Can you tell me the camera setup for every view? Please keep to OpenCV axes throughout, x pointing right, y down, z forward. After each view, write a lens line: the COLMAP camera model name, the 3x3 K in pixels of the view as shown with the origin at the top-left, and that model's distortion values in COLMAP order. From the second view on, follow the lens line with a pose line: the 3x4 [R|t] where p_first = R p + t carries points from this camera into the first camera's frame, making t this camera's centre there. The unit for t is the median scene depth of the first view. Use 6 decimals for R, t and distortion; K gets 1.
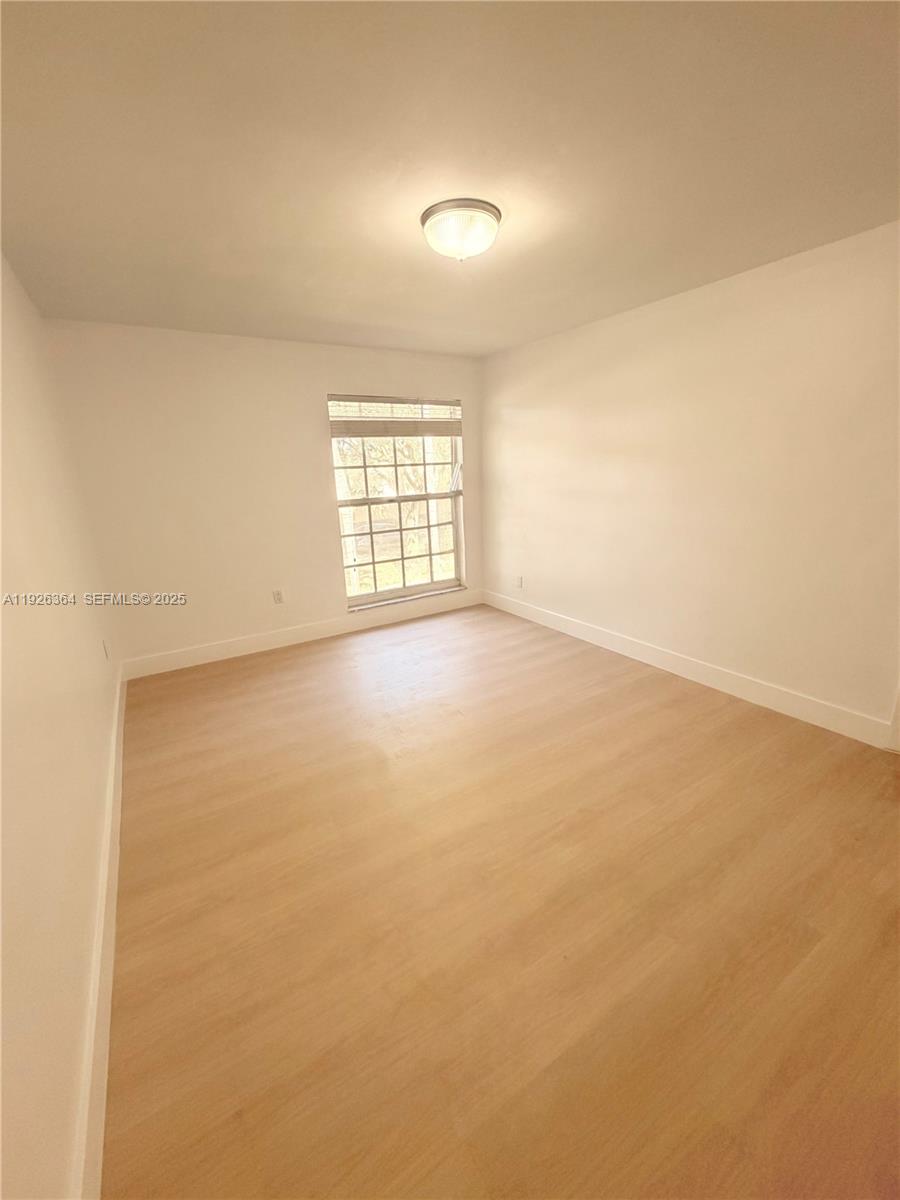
lens RADIAL K [[483.1, 0, 450.0], [0, 483.1, 600.0], [0, 0, 1]] dist [0.001780, 0.000104]
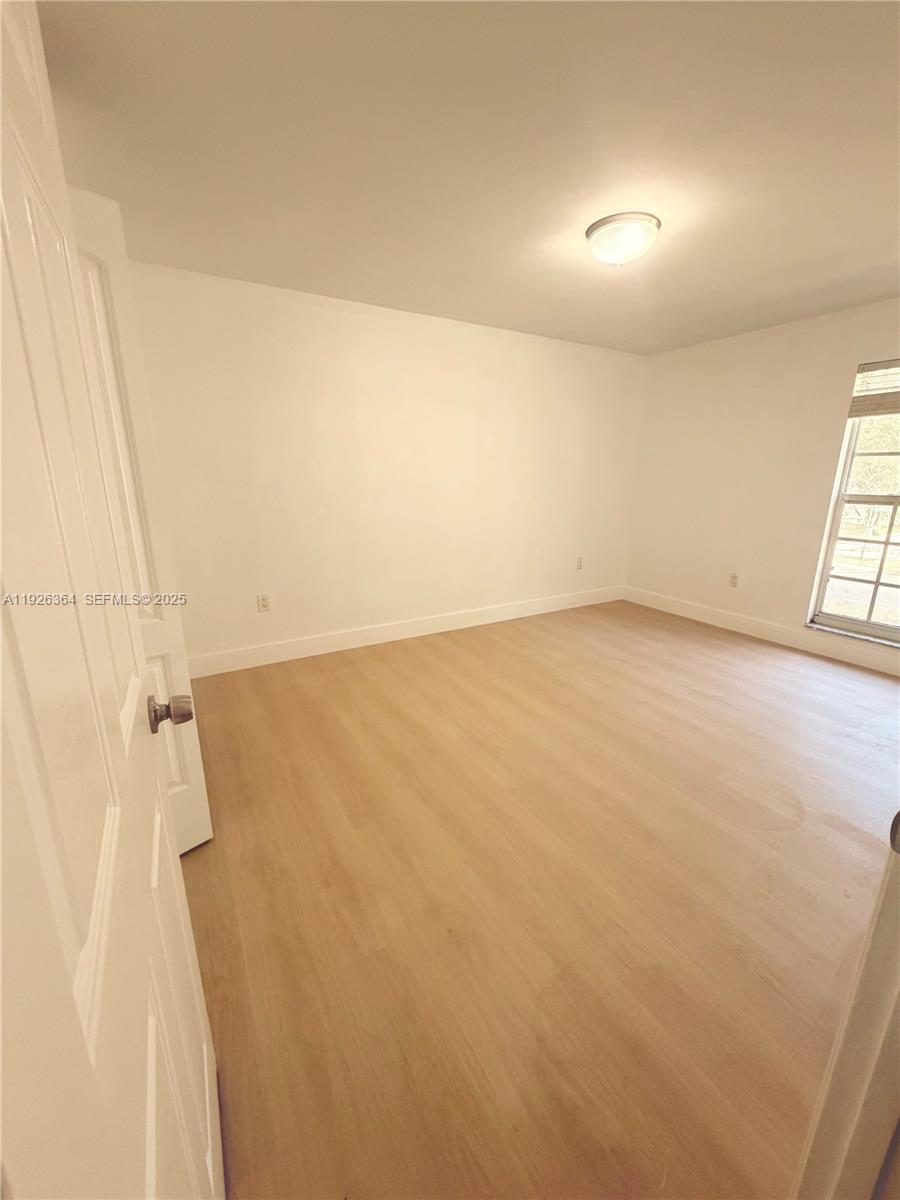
lens RADIAL K [[483.1, 0, 450.0], [0, 483.1, 600.0], [0, 0, 1]] dist [0.001780, 0.000104]
pose [[-0.036282, 0.290983, -0.956040, 0.672562], [-0.276365, 0.916438, 0.289418, -0.099088], [0.960368, 0.274717, 0.047167, 0.387231]]
